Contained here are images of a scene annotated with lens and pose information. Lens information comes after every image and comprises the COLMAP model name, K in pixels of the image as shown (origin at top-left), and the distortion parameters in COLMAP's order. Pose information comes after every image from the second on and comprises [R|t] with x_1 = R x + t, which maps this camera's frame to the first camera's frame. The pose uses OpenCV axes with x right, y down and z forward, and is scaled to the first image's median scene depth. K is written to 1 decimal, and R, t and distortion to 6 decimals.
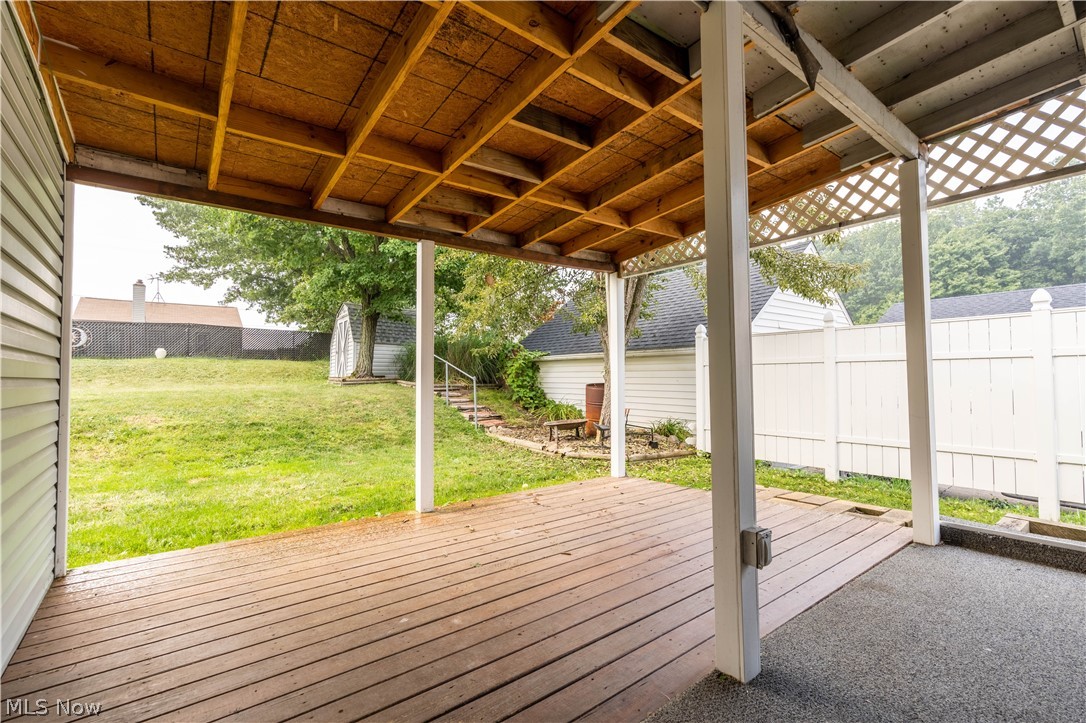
lens RADIAL K [[492.2, 0, 547.0], [0, 492.2, 361.2], [0, 0, 1]] dist [-0.009107, 0.004635]
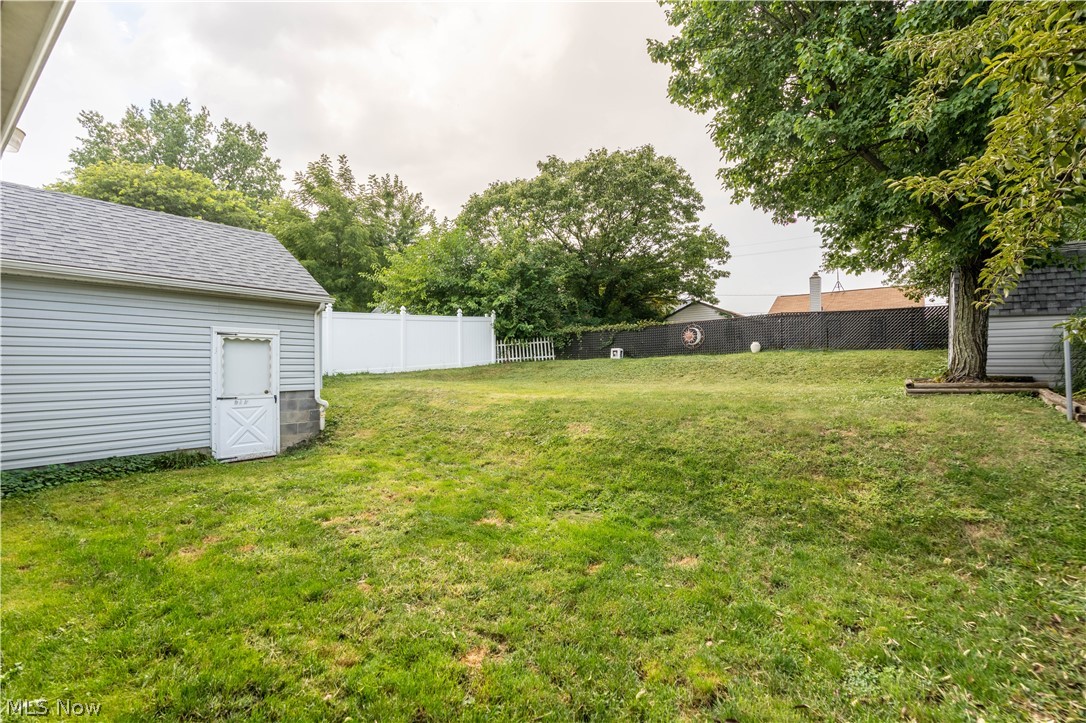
lens RADIAL K [[492.2, 0, 543.9], [0, 492.2, 361.3], [0, 0, 1]] dist [-0.009107, 0.004635]
pose [[0.244236, -0.003880, -0.969708, 0.044128], [0.030547, 0.999527, 0.003694, -0.004604], [0.969234, -0.030524, 0.244239, 0.348772]]
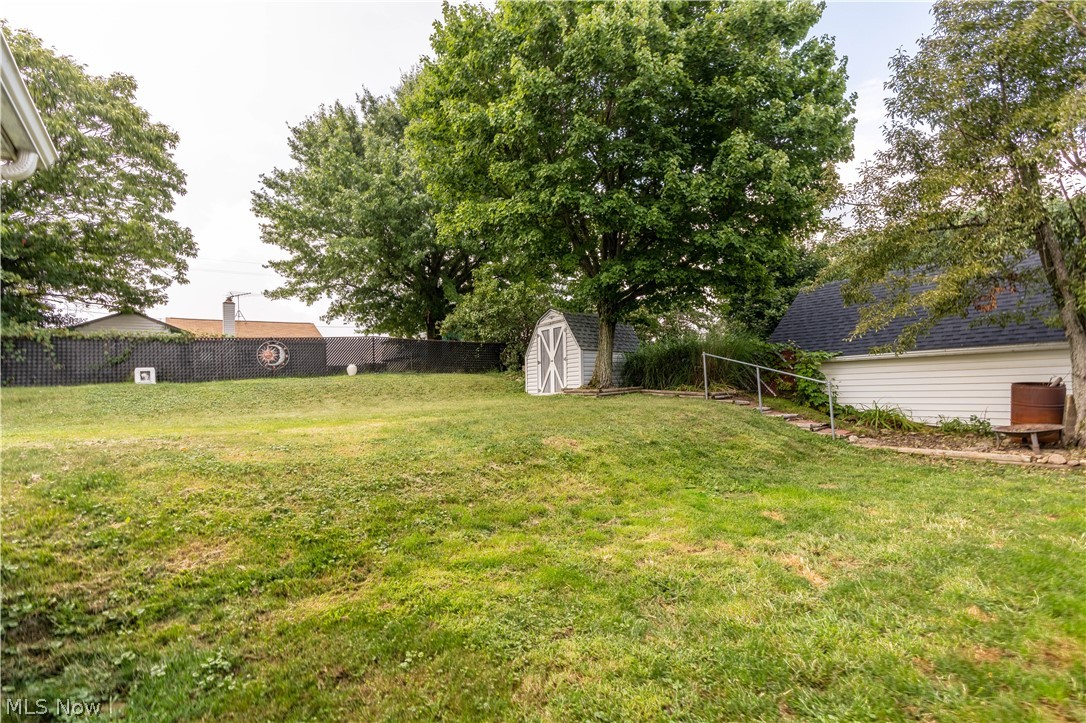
lens RADIAL K [[492.2, 0, 541.8], [0, 492.2, 369.8], [0, 0, 1]] dist [-0.009107, 0.004635]
pose [[0.999315, -0.033351, -0.016016, -0.403490], [0.033267, 0.999431, -0.005513, 0.000671], [0.016191, 0.004976, 0.999857, 0.081925]]
